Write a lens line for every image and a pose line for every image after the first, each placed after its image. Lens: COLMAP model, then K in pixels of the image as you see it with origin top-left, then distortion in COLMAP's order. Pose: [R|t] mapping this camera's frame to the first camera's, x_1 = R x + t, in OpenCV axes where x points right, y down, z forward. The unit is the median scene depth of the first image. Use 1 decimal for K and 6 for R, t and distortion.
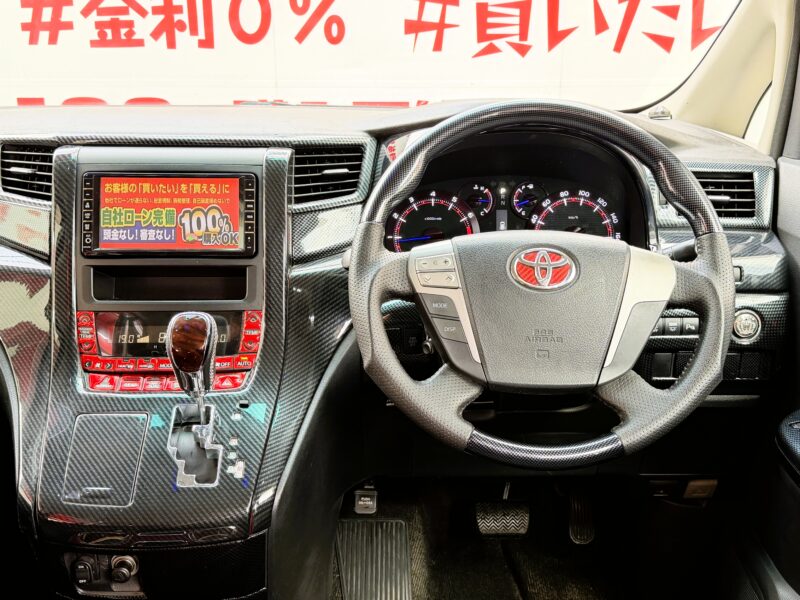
lens RADIAL K [[941.4, 0, 400.9], [0, 941.4, 301.1], [0, 0, 1]] dist [0.060346, 0.000000]
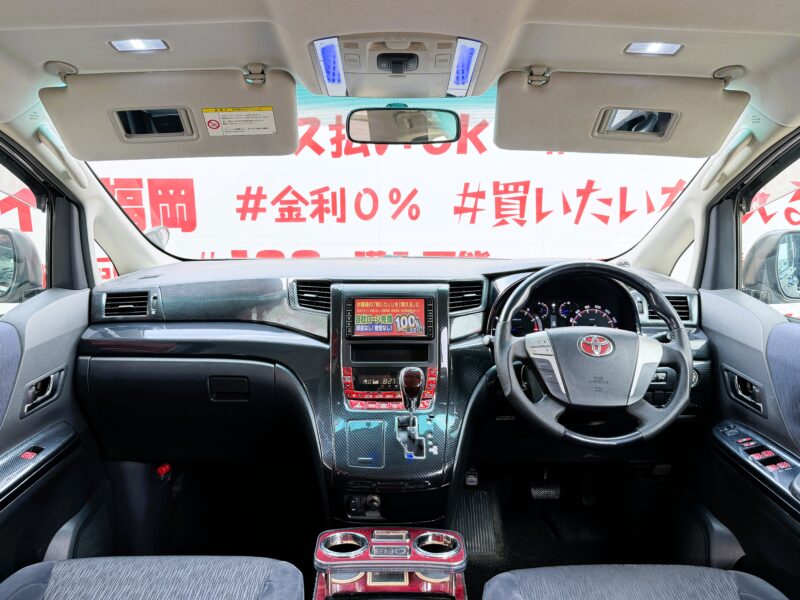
lens RADIAL K [[614.5, 0, 392.3], [0, 614.5, 300.4], [0, 0, 1]] dist [0.066195, -0.025780]
pose [[0.999946, 0.001603, -0.010260, -0.221314], [-0.002786, 0.993204, -0.116349, 0.019856], [0.010004, 0.116372, 0.993155, -0.255730]]
